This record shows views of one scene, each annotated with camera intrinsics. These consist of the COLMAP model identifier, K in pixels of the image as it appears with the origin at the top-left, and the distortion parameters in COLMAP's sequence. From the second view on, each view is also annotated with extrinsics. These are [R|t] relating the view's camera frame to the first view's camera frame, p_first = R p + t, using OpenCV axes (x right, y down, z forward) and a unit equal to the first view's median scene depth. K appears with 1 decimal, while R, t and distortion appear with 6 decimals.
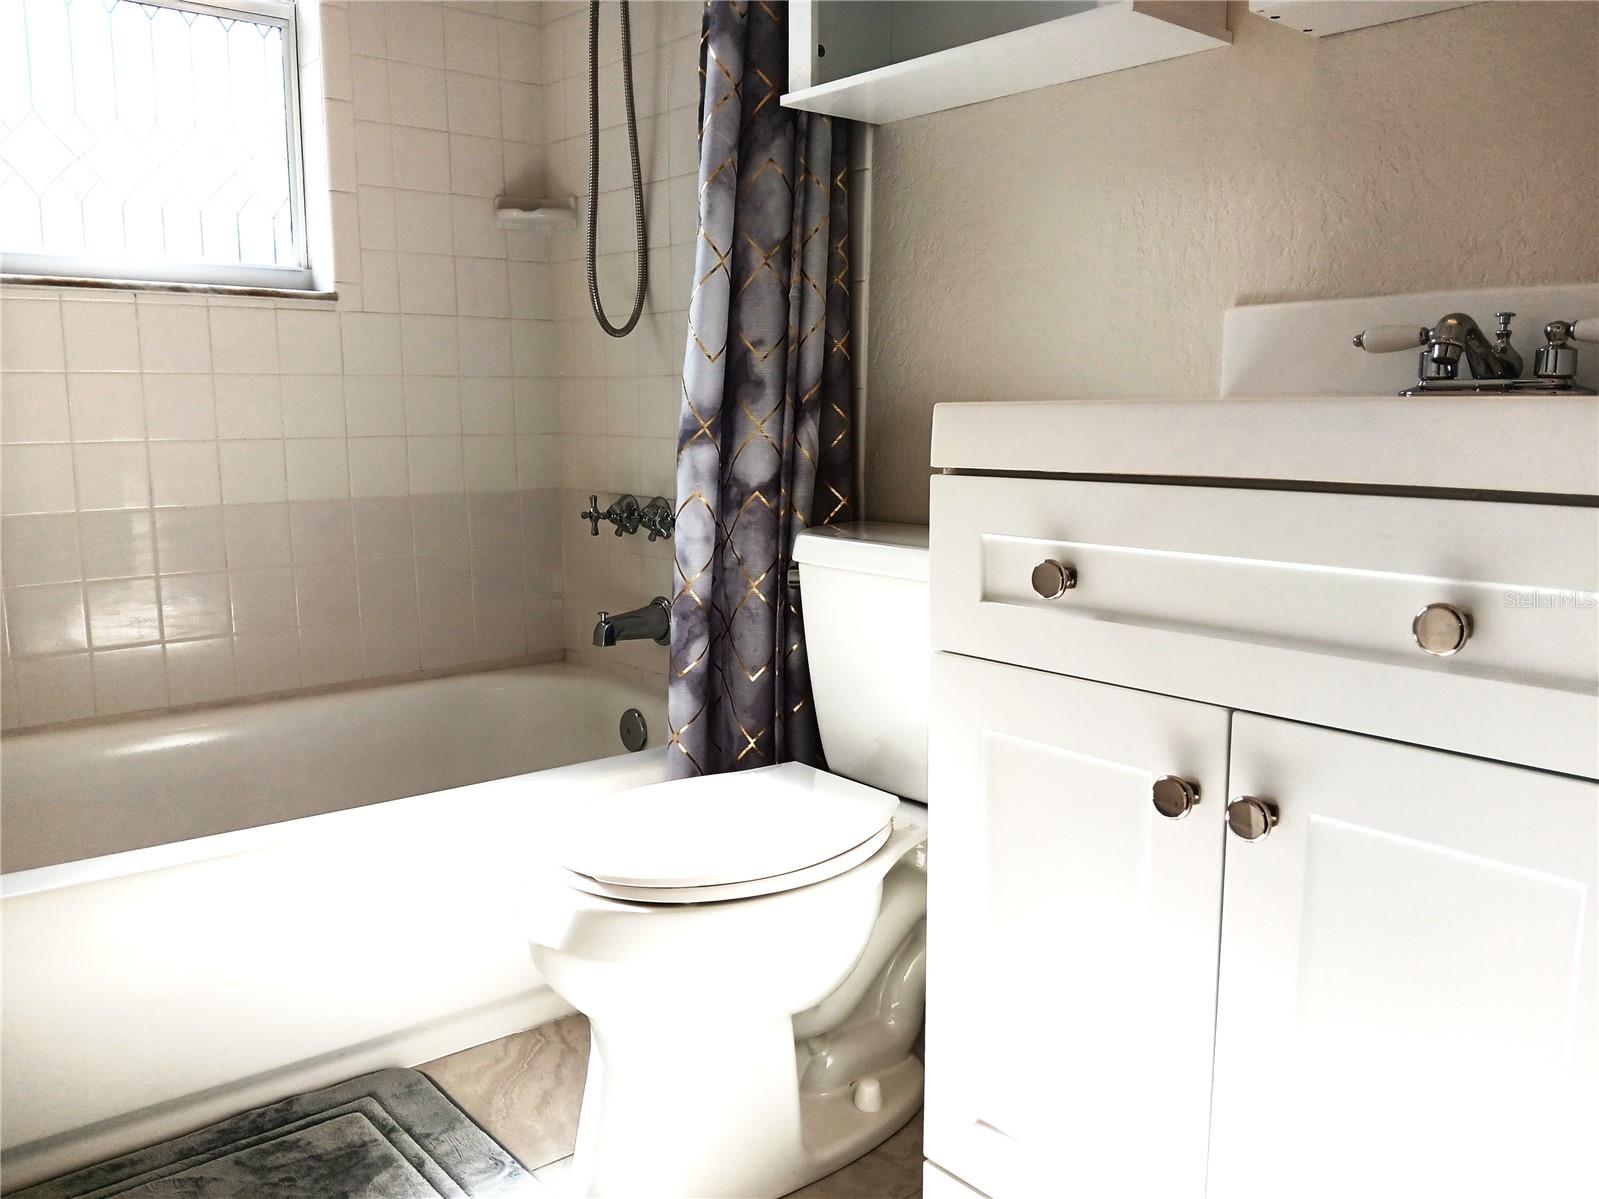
lens RADIAL K [[1332.8, 0, 799.5], [0, 1332.8, 599.5], [0, 0, 1]] dist [0.096389, -0.185692]
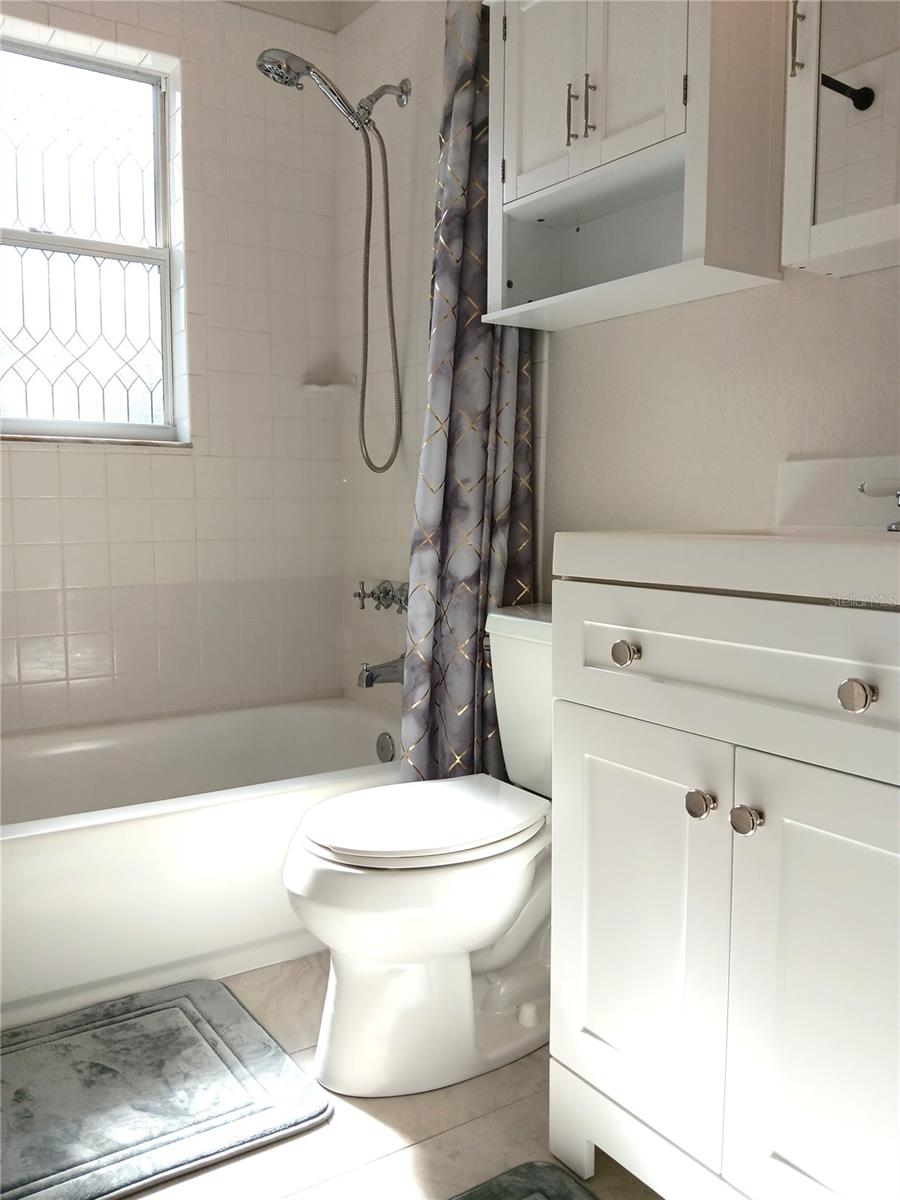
lens RADIAL K [[1005.5, 0, 448.6], [0, 1005.5, 591.0], [0, 0, 1]] dist [0.128090, -0.277482]
pose [[0.994806, 0.011767, -0.101110, 0.061700], [-0.017654, 0.998188, -0.057523, -0.009221], [0.100250, 0.059009, 0.993211, -0.079068]]
